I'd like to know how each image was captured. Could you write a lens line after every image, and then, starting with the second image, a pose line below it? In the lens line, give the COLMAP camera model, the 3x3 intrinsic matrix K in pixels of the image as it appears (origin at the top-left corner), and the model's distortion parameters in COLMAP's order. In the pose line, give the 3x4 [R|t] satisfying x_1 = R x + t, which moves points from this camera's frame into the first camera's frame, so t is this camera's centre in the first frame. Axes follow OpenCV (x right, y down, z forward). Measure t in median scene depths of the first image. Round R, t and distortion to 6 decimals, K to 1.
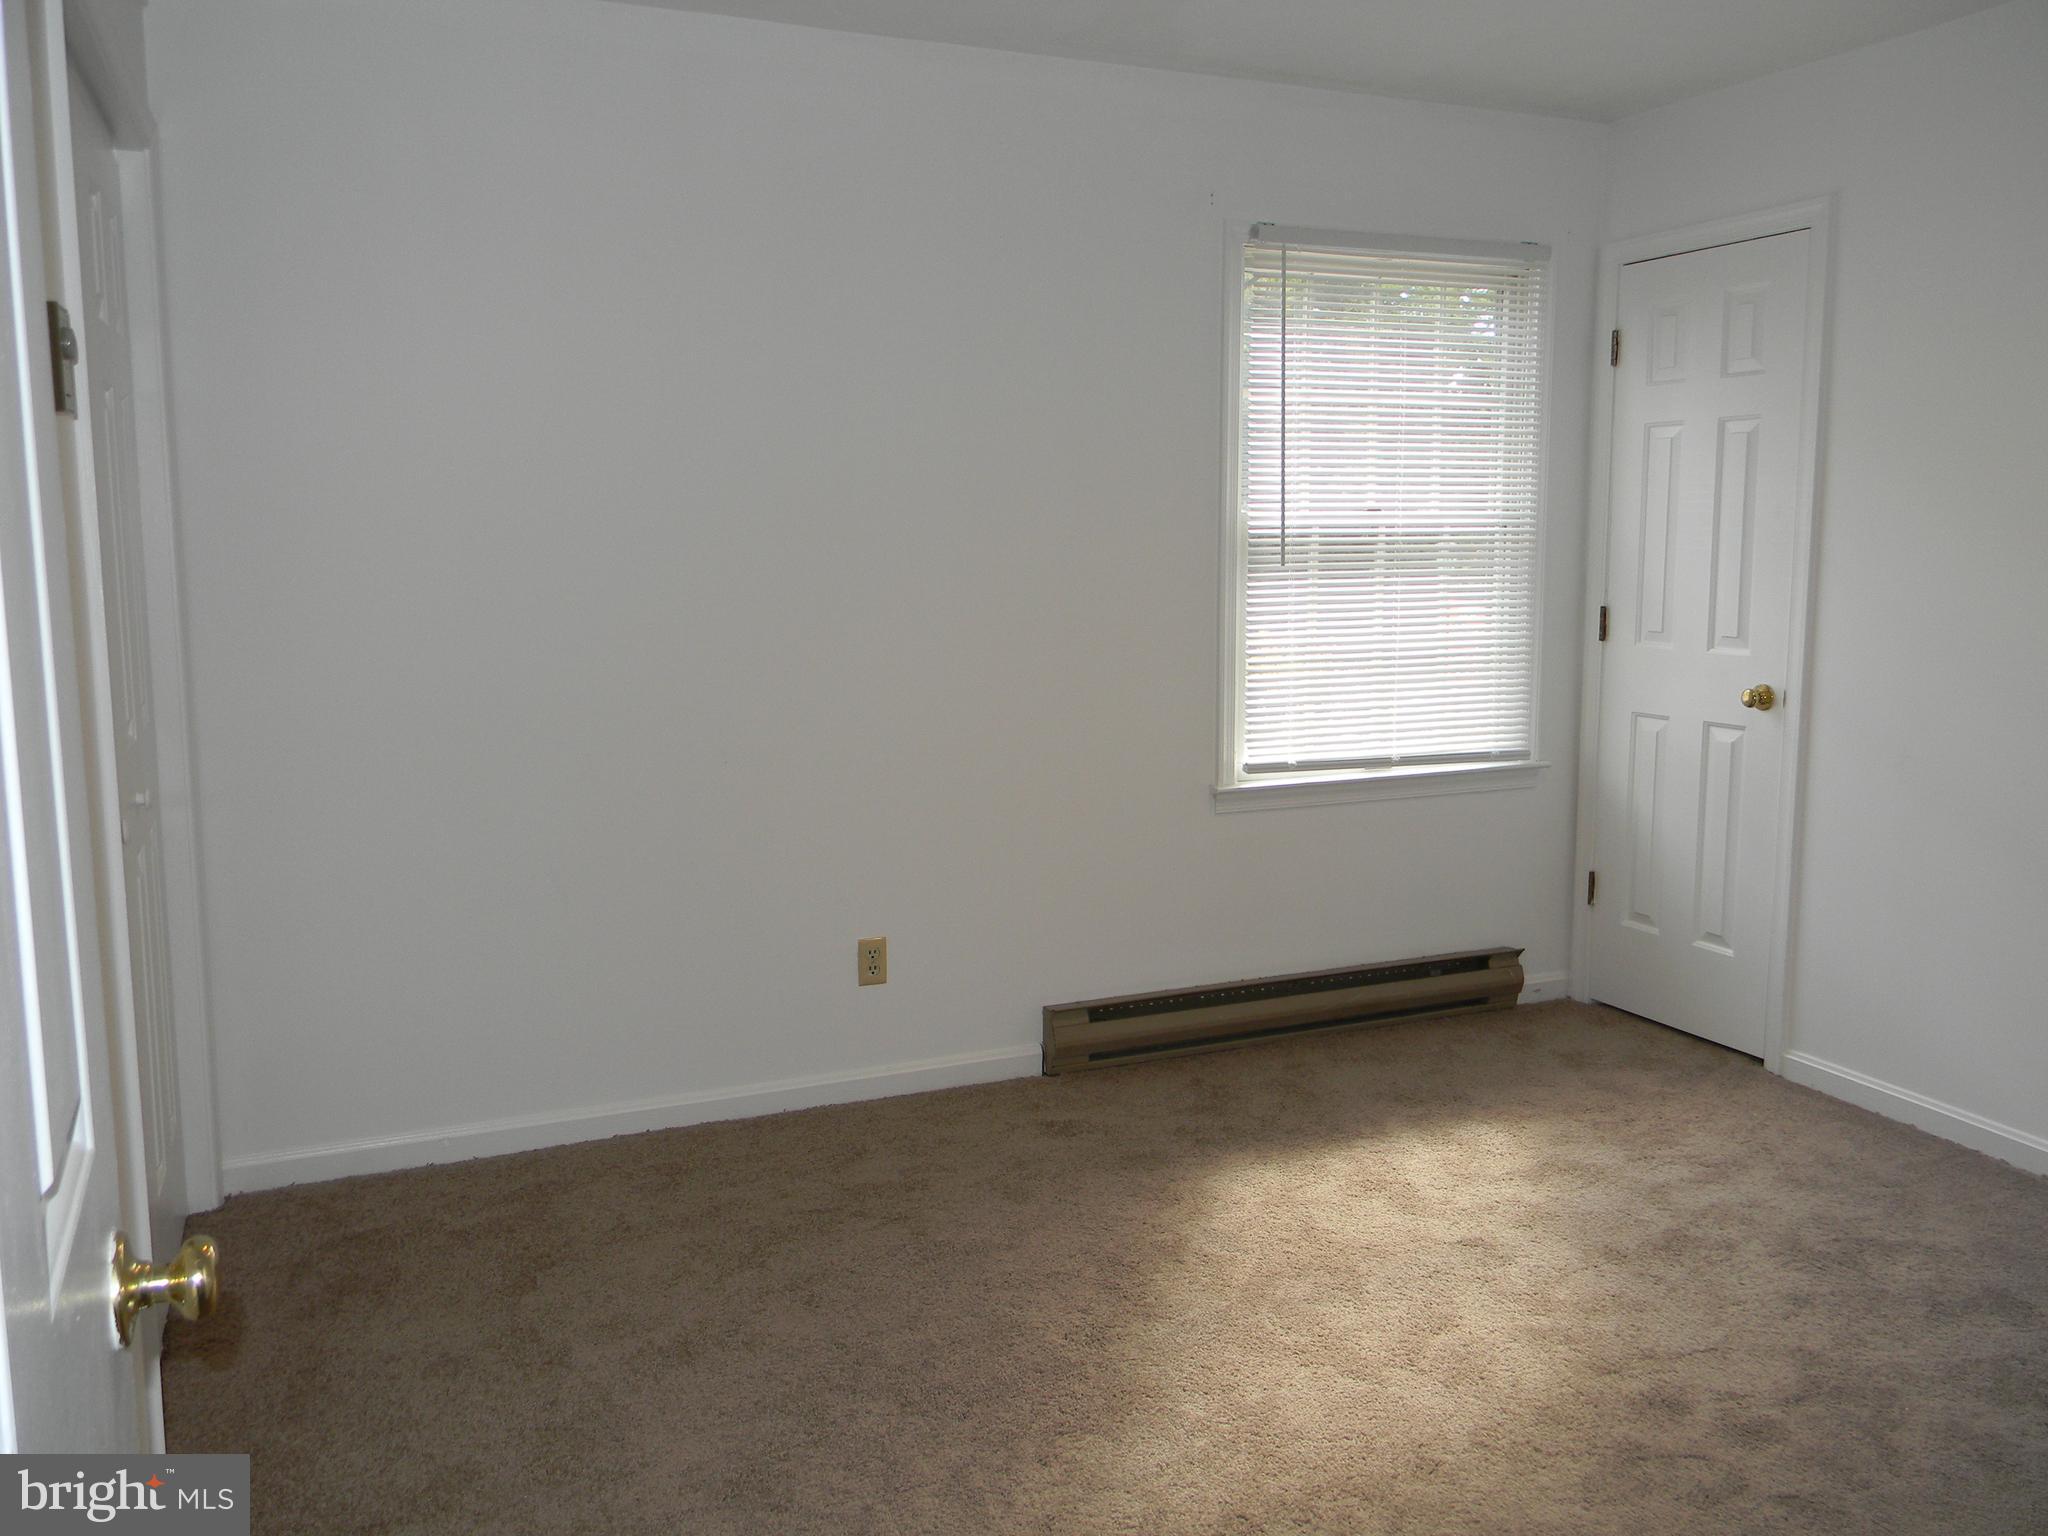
lens RADIAL K [[1700.5, 0, 1024.0], [0, 1700.5, 768.0], [0, 0, 1]] dist [0.036135, 0.004072]
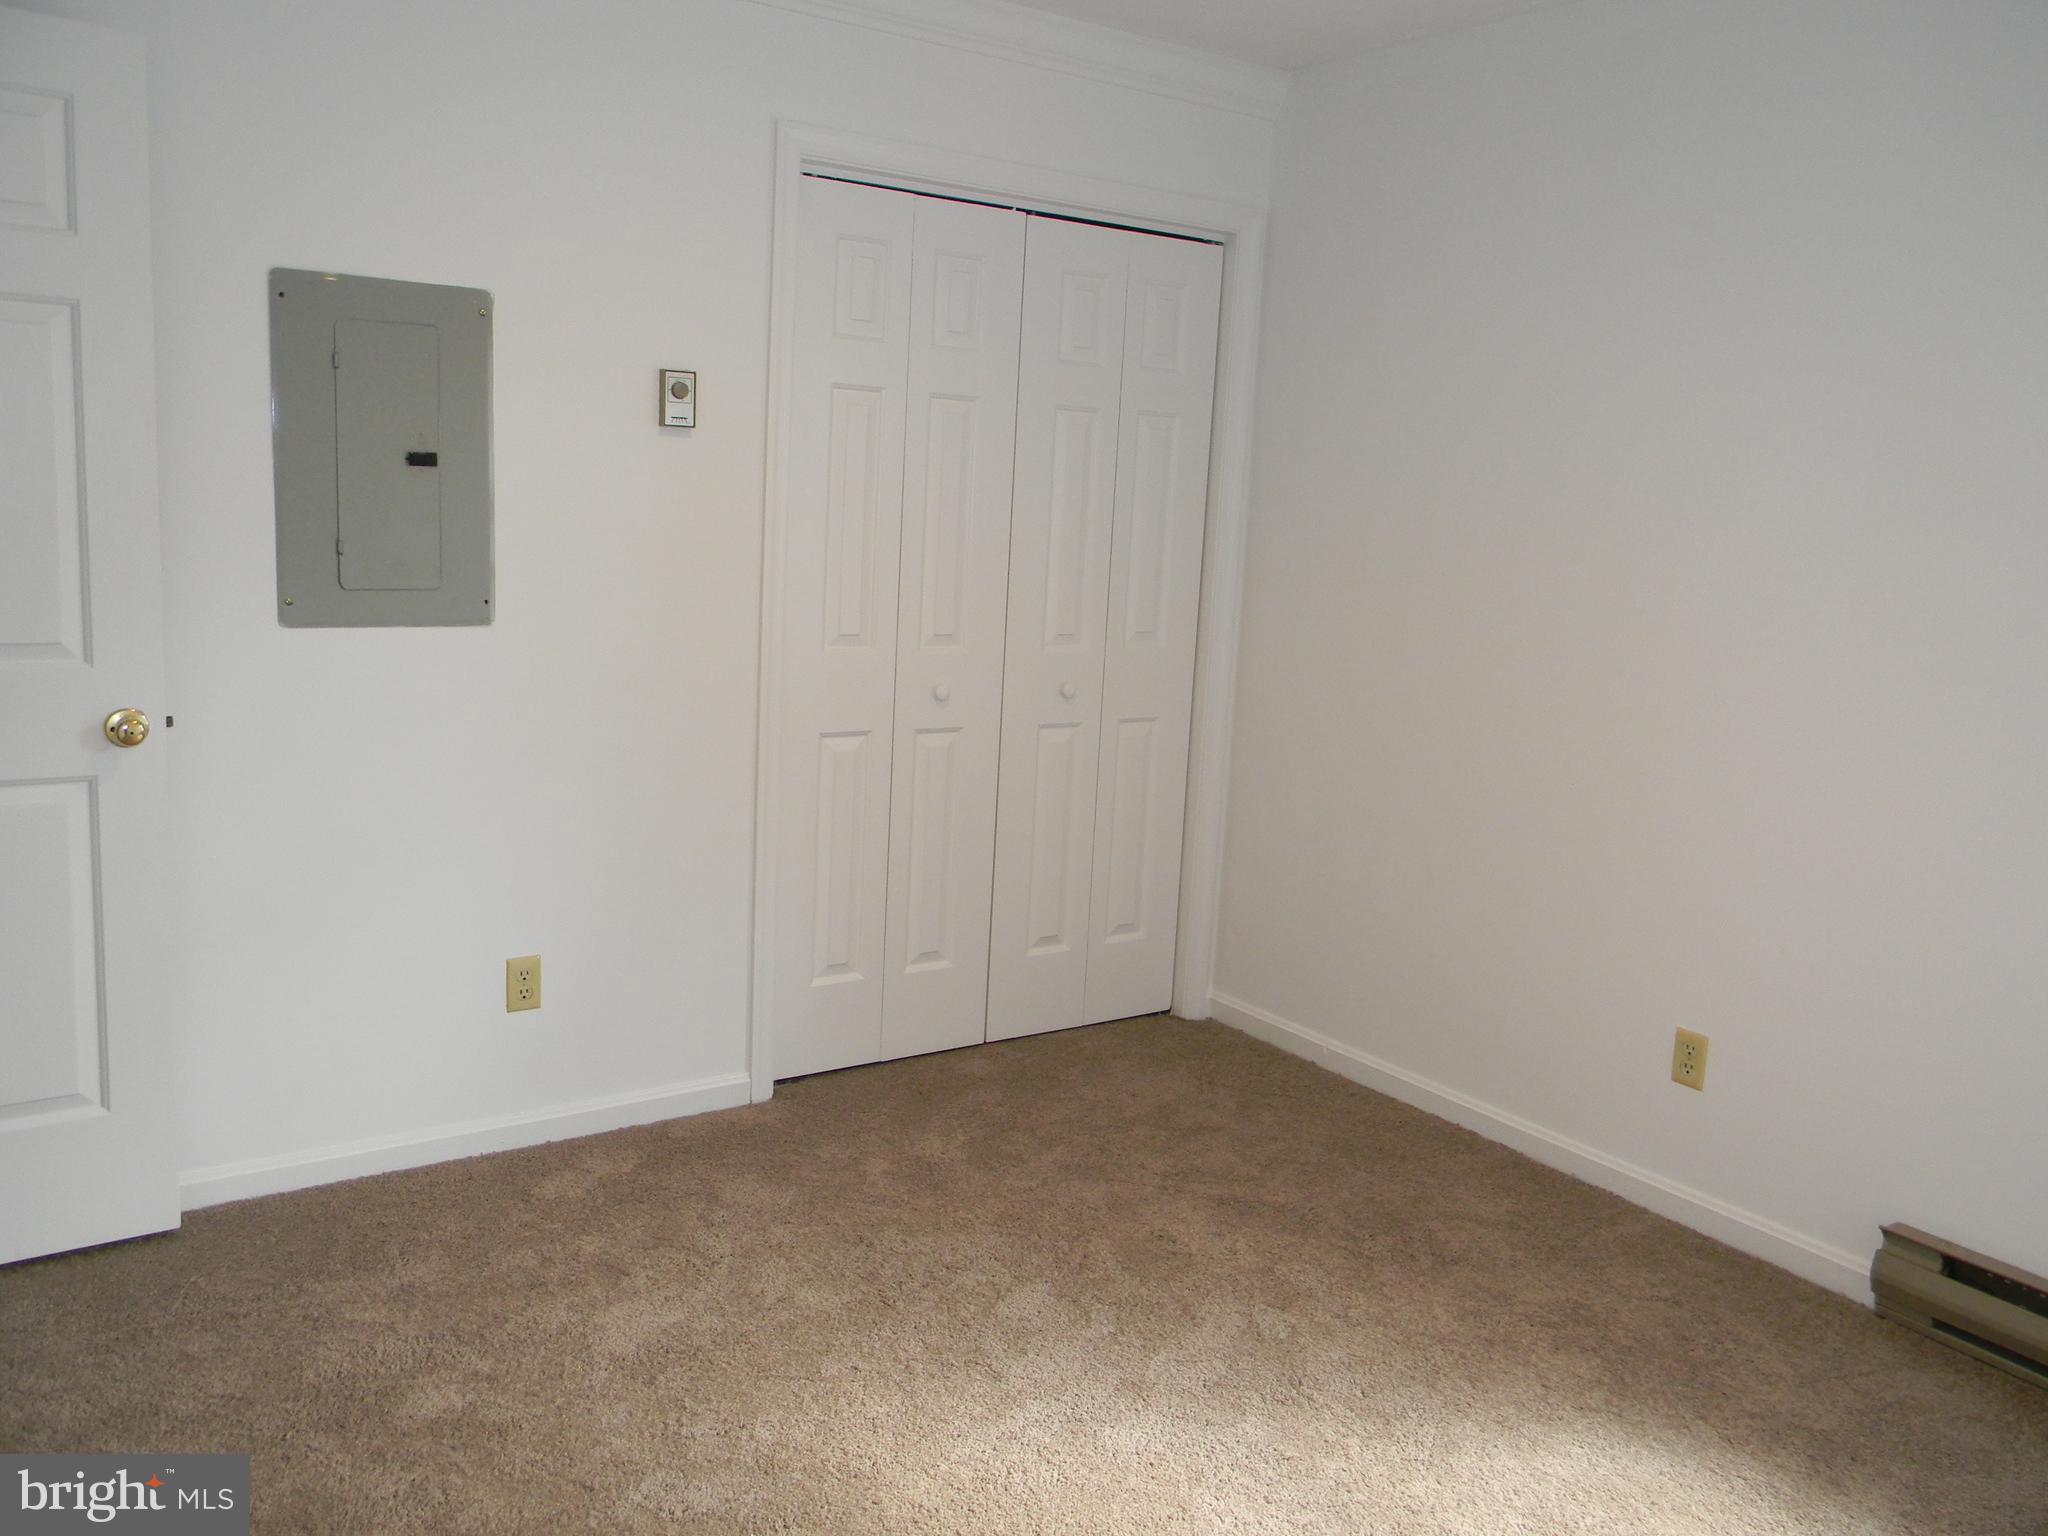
lens RADIAL K [[1700.5, 0, 1024.0], [0, 1700.5, 768.0], [0, 0, 1]] dist [0.036135, 0.004072]
pose [[0.184127, 0.181441, -0.966010, 0.635911], [-0.180602, 0.972326, 0.148204, -0.090858], [0.966168, 0.147175, 0.211800, 0.480886]]
